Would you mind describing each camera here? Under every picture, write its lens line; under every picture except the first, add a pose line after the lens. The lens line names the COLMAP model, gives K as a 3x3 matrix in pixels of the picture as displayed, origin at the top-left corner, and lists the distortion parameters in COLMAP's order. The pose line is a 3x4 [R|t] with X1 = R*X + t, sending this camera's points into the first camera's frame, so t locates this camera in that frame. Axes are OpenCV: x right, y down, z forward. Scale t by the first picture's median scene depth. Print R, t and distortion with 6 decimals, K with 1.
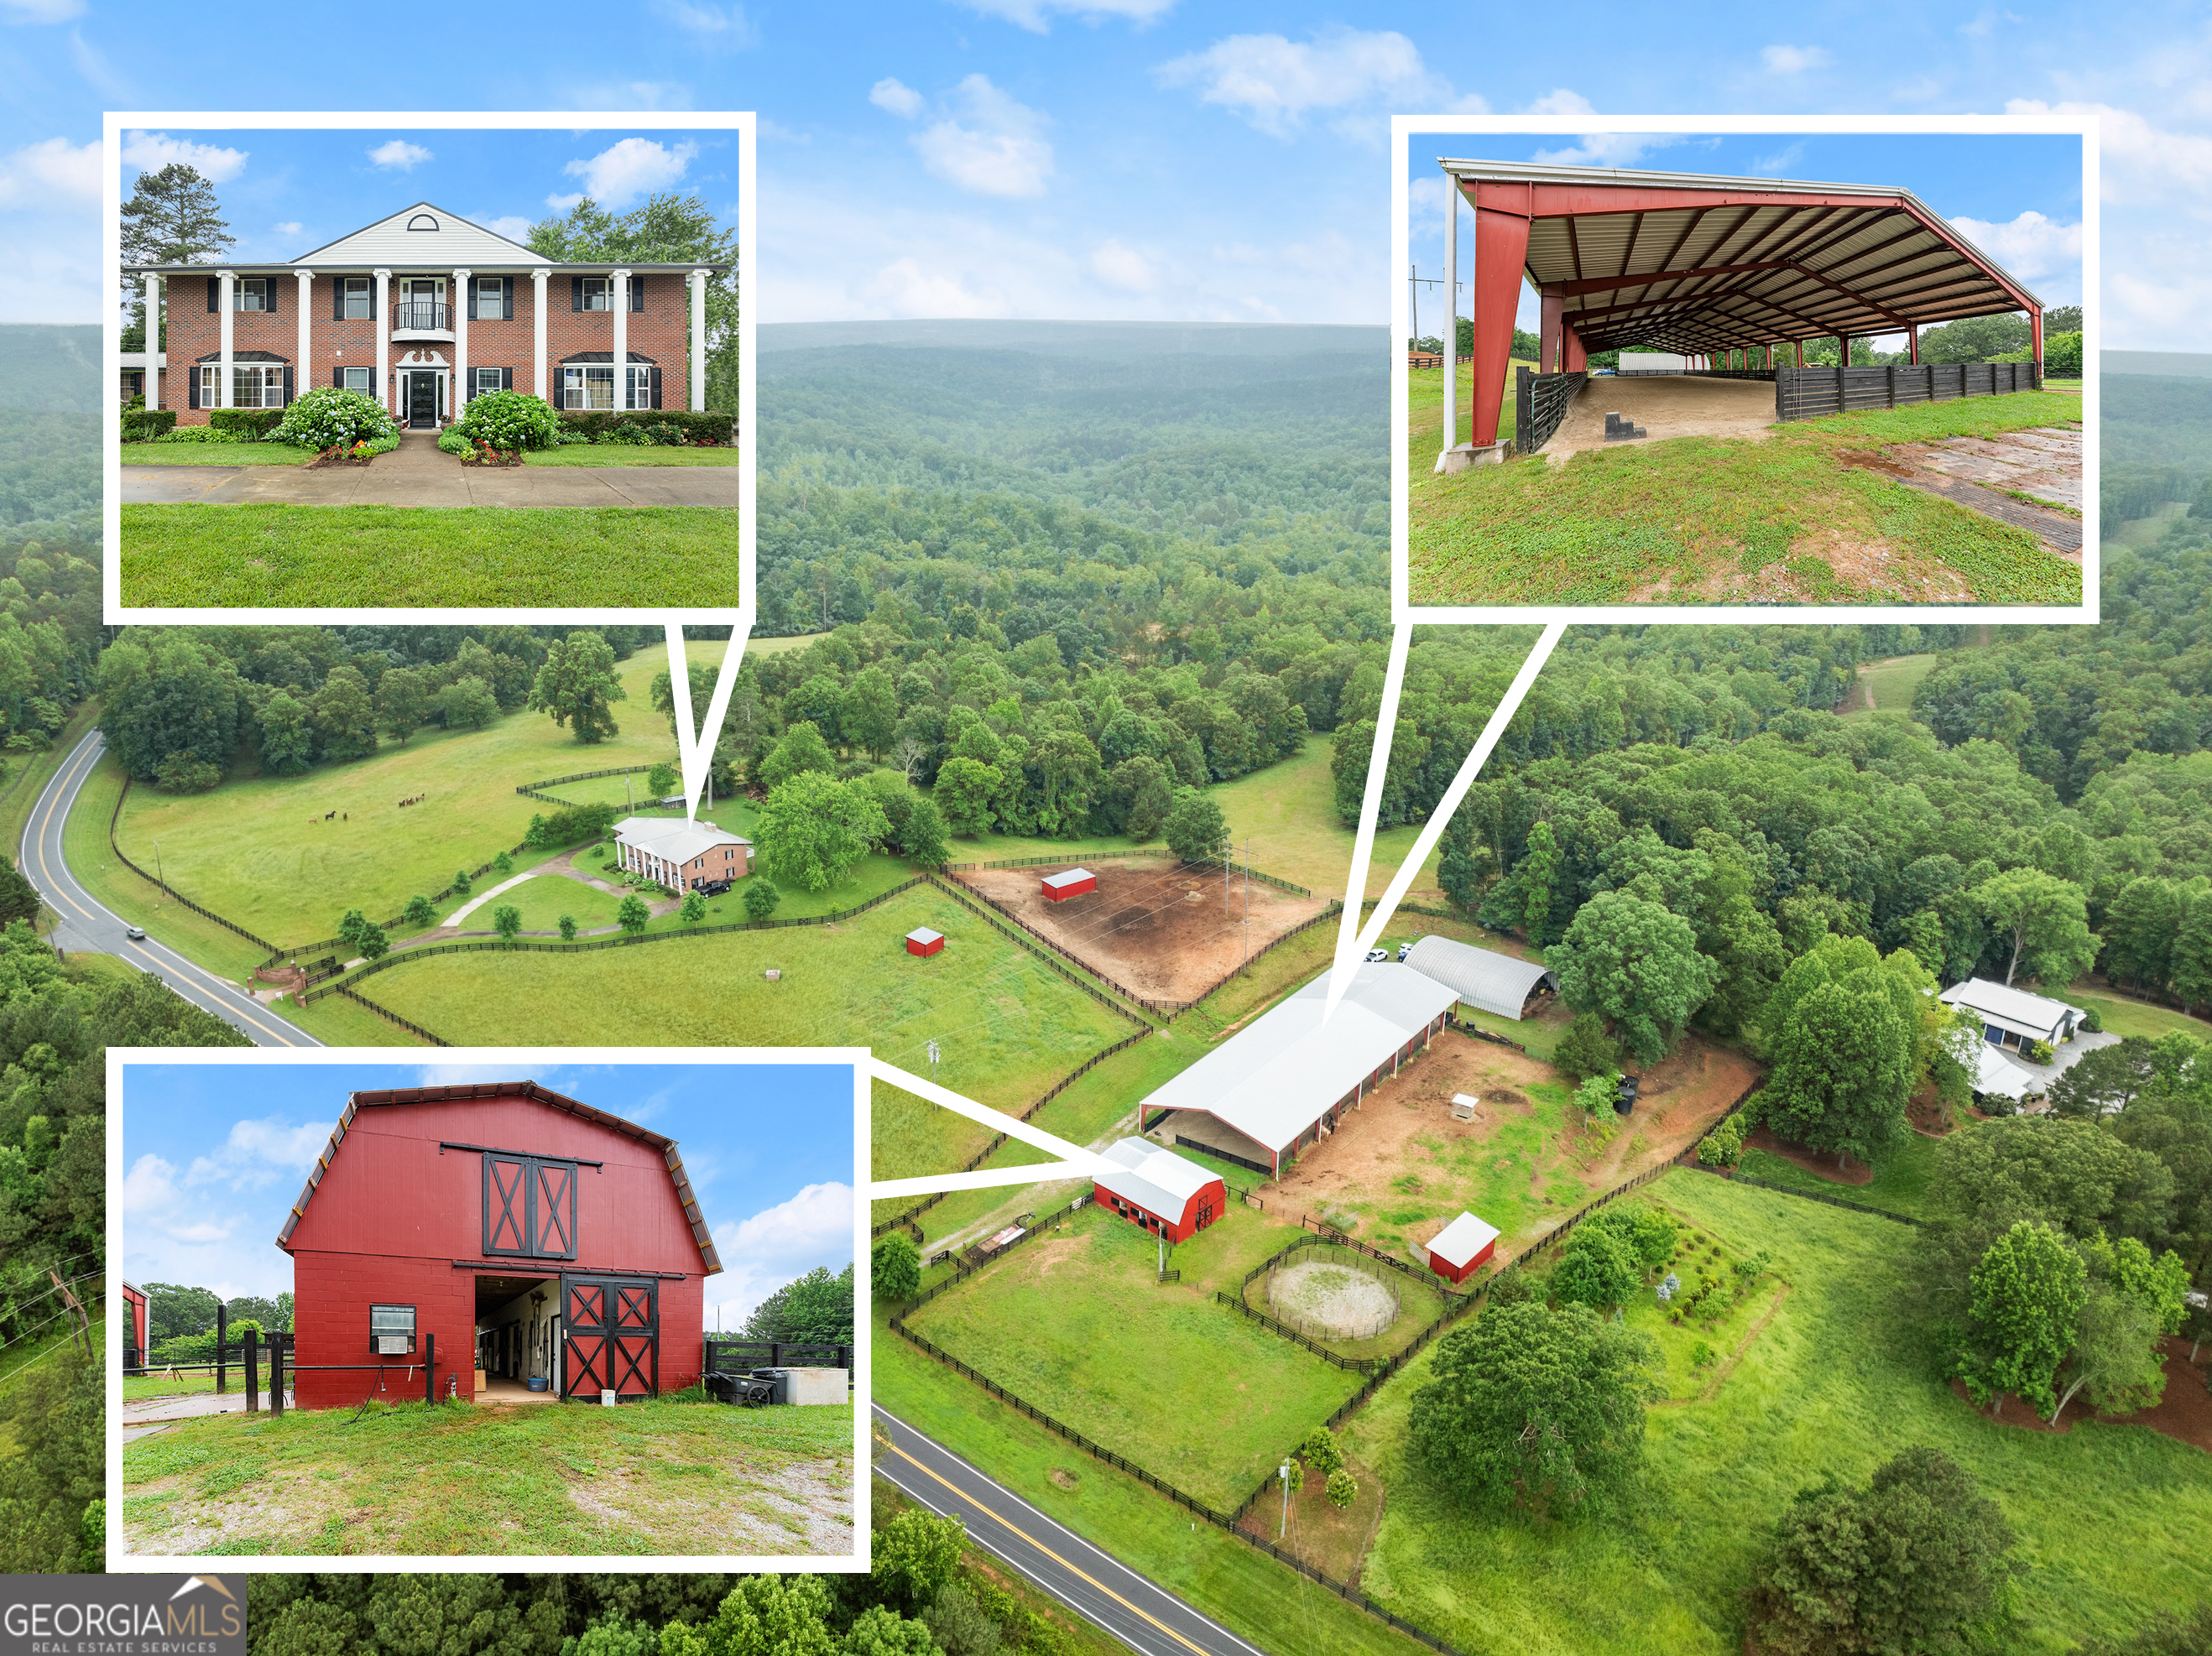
lens RADIAL K [[1545.3, 0, 1106.0], [0, 1545.3, 828.0], [0, 0, 1]] dist [0.001921, -0.058432]
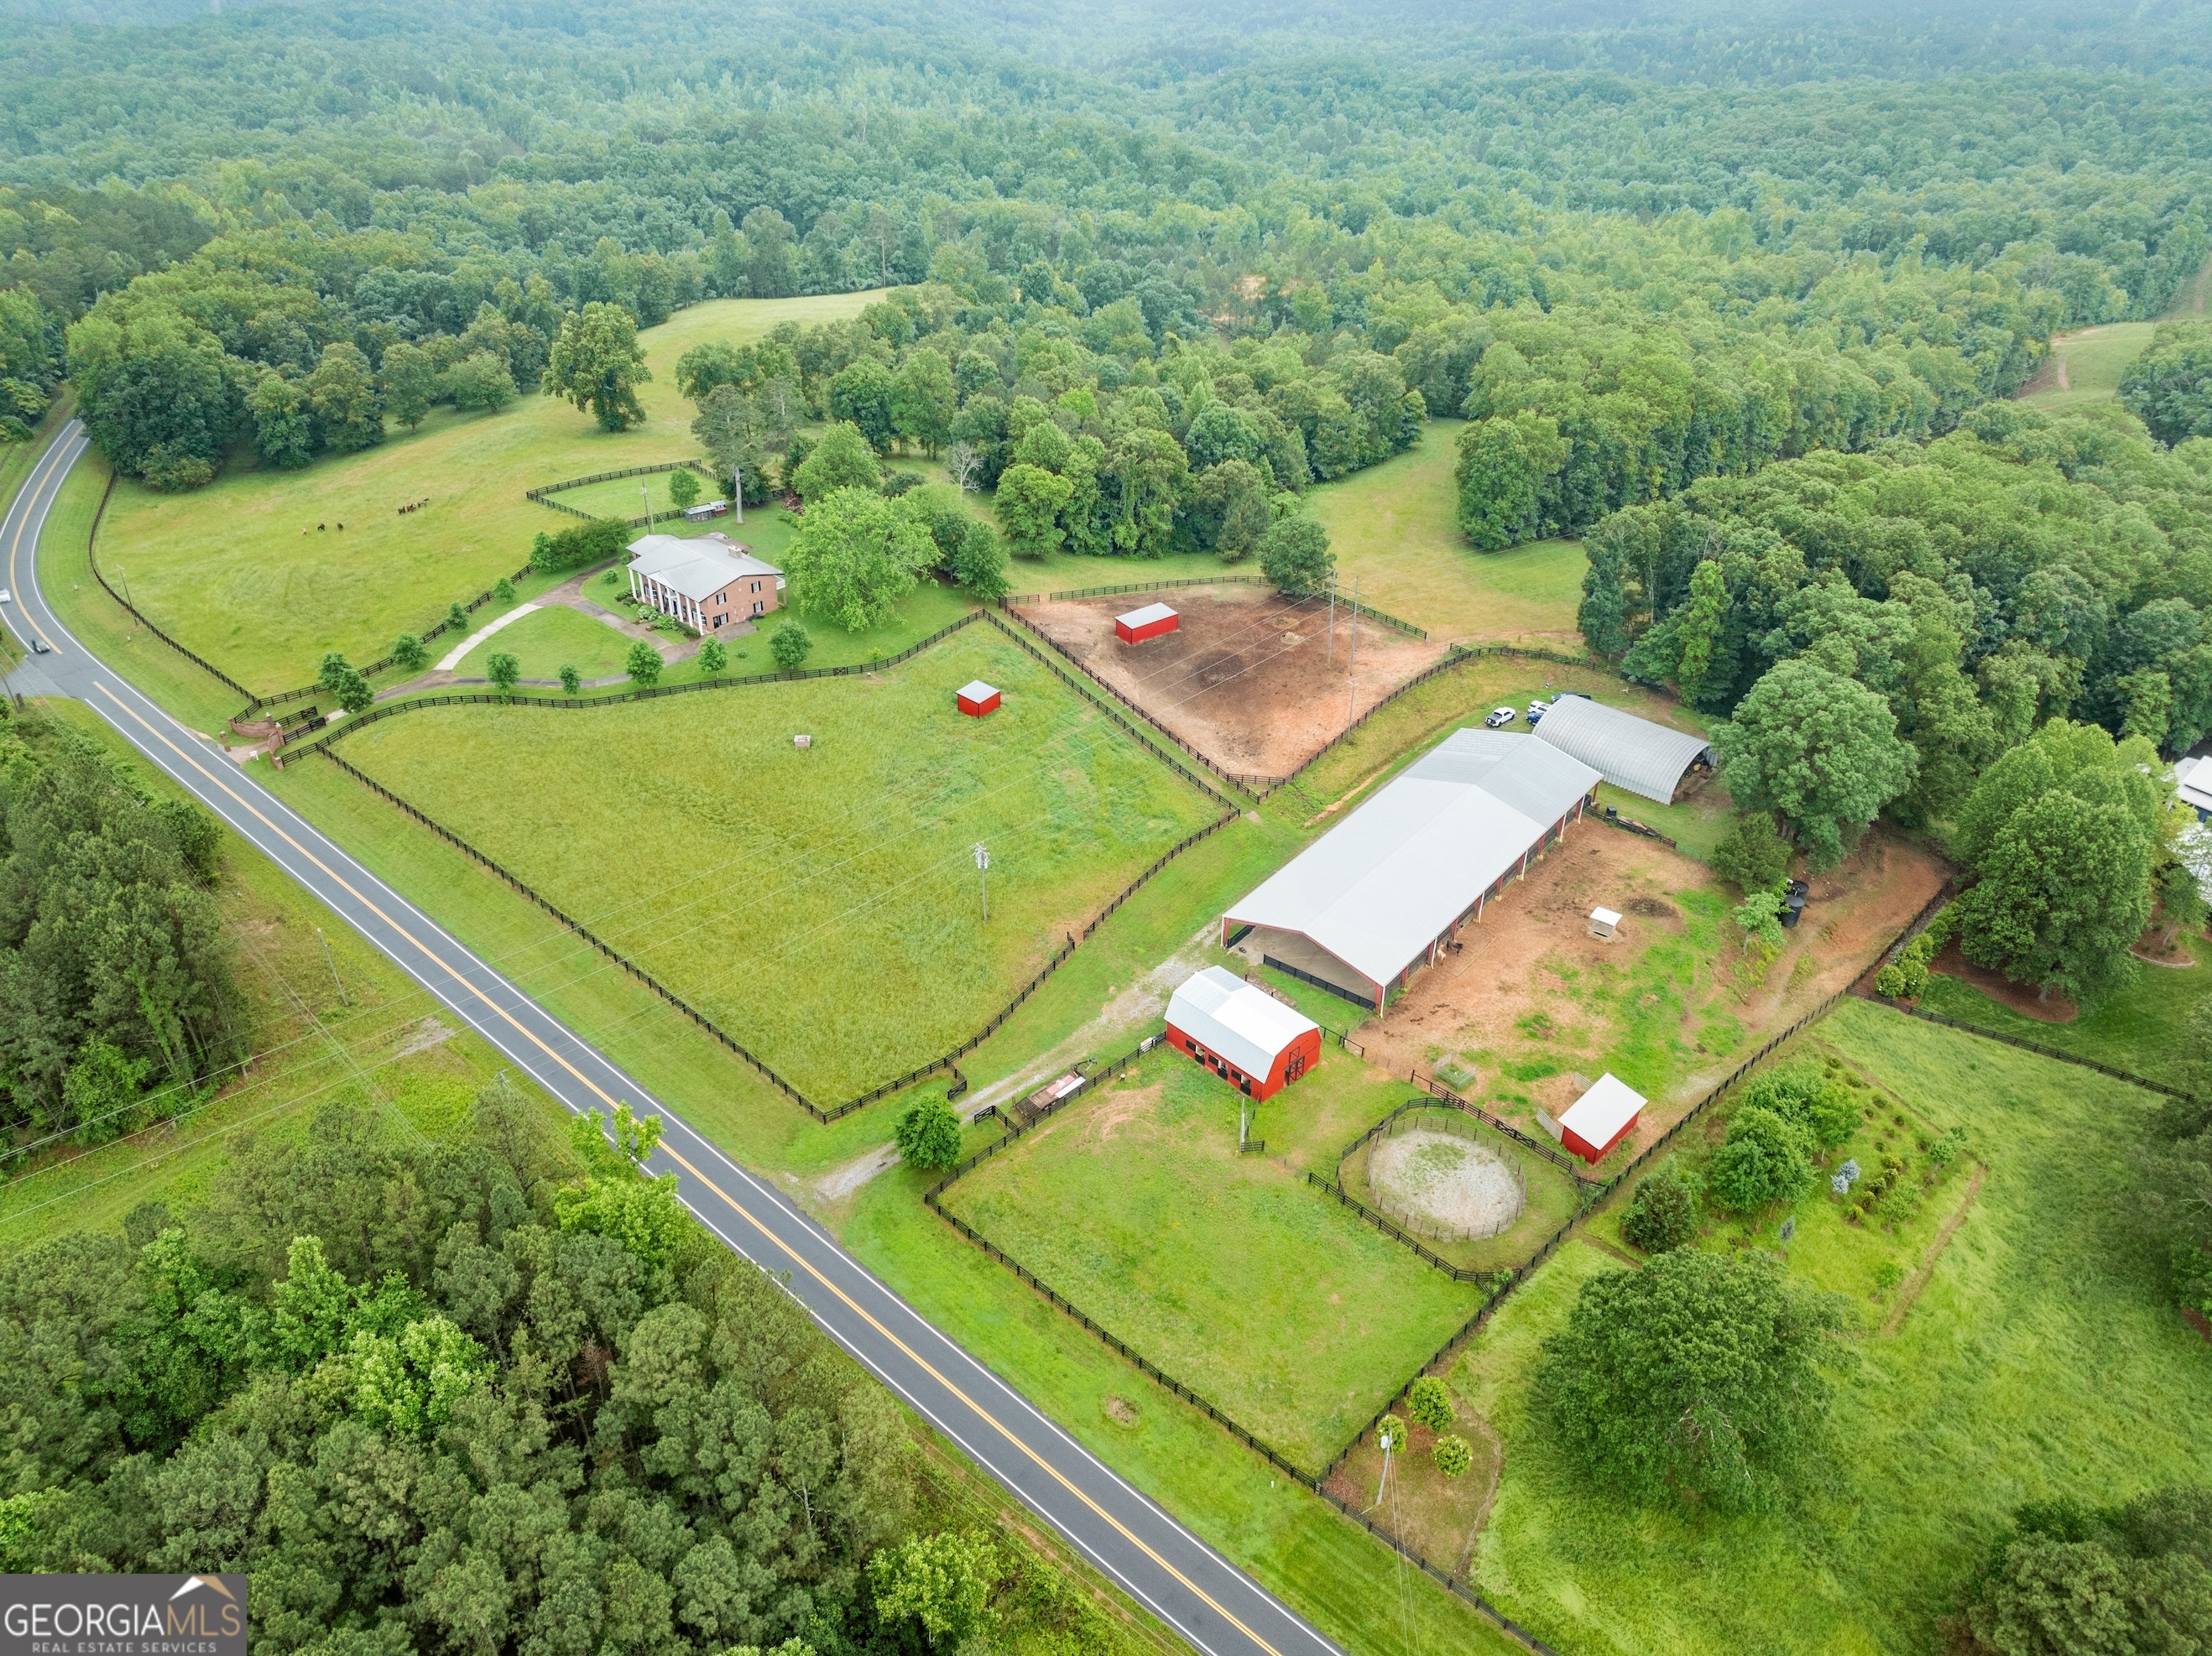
lens RADIAL K [[1555.8, 0, 1106.0], [0, 1555.8, 828.0], [0, 0, 1]] dist [-0.032014, 0.003698]
pose [[0.998445, 0.022899, -0.050822, -0.000008], [-0.011107, 0.975169, 0.221183, -0.048014], [0.054625, -0.220275, 0.973907, 0.138892]]
